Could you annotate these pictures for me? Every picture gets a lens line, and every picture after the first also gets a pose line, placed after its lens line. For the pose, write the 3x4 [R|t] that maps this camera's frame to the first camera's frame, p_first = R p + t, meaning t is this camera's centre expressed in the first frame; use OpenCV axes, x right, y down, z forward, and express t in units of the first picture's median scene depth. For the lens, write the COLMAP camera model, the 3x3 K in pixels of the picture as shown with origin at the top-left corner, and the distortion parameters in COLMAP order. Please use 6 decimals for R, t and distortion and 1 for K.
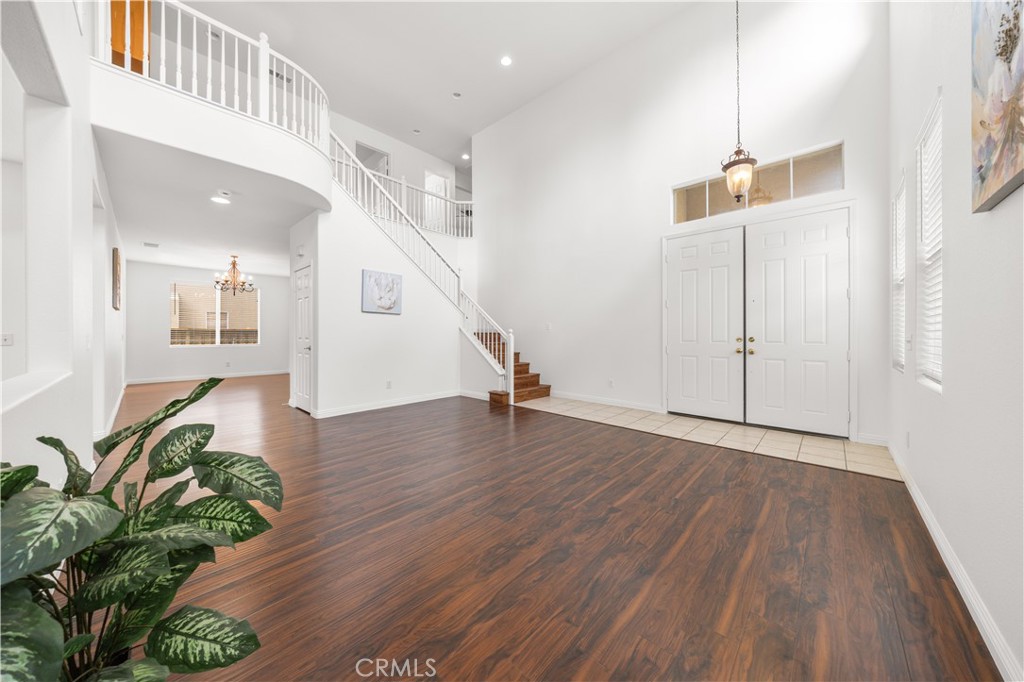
lens RADIAL K [[346.2, 0, 509.5], [0, 346.2, 335.6], [0, 0, 1]] dist [-0.001726, -0.000015]
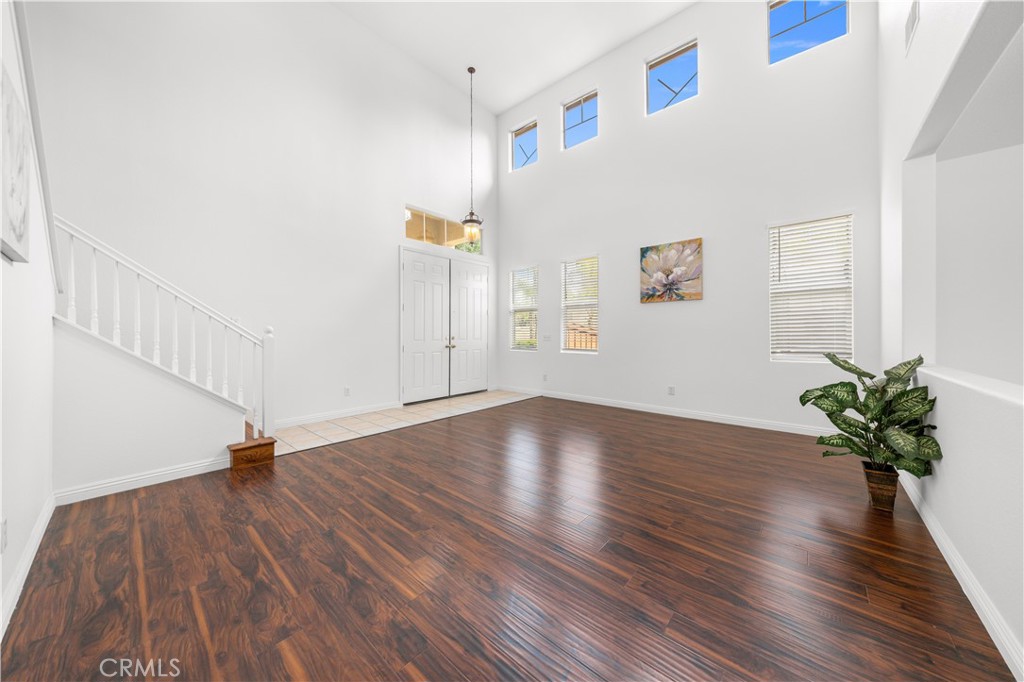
lens RADIAL K [[342.8, 0, 516.0], [0, 342.8, 330.7], [0, 0, 1]] dist [0.038159, 0.000001]
pose [[-0.045237, 0.012715, 0.998895, -0.763250], [0.005878, 0.999905, -0.012461, 0.000183], [-0.998959, 0.005308, -0.045307, 0.790464]]
